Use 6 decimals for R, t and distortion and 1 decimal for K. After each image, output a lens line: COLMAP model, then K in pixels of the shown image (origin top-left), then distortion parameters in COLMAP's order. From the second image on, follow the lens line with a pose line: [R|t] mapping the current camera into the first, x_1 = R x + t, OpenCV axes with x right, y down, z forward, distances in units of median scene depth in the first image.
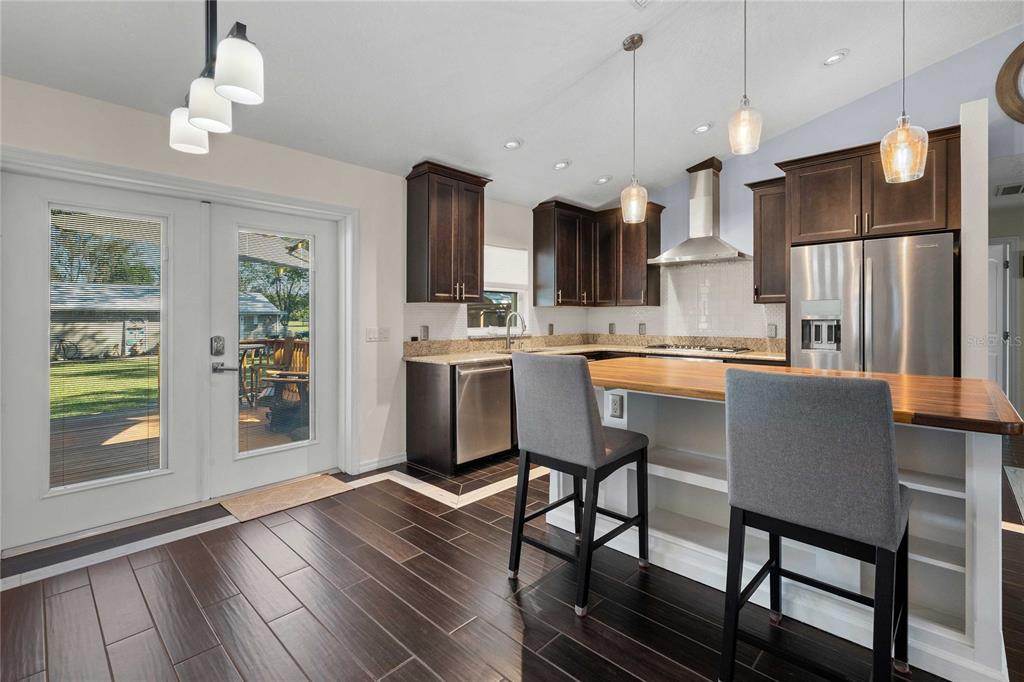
lens RADIAL K [[464.1, 0, 510.8], [0, 464.1, 319.8], [0, 0, 1]] dist [0.003071, 0.000334]
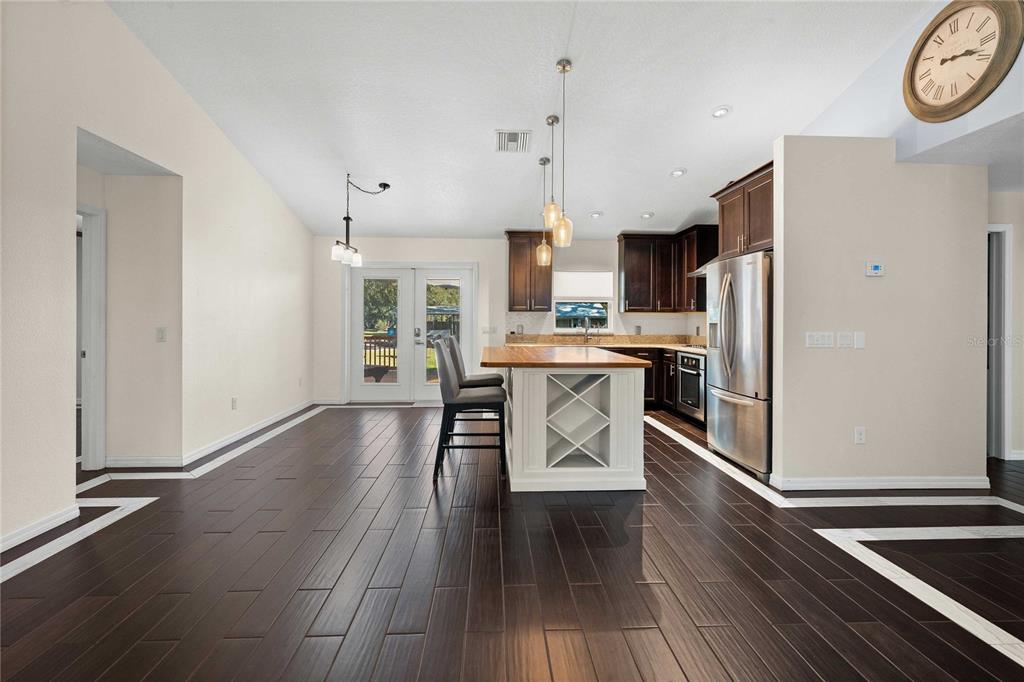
lens RADIAL K [[442.7, 0, 510.1], [0, 442.7, 334.8], [0, 0, 1]] dist [0.001609, 0.000221]
pose [[0.731702, 0.026619, -0.681104, 0.855938], [-0.009691, 0.999542, 0.028653, 0.001391], [0.681555, -0.014365, 0.731626, -0.191480]]
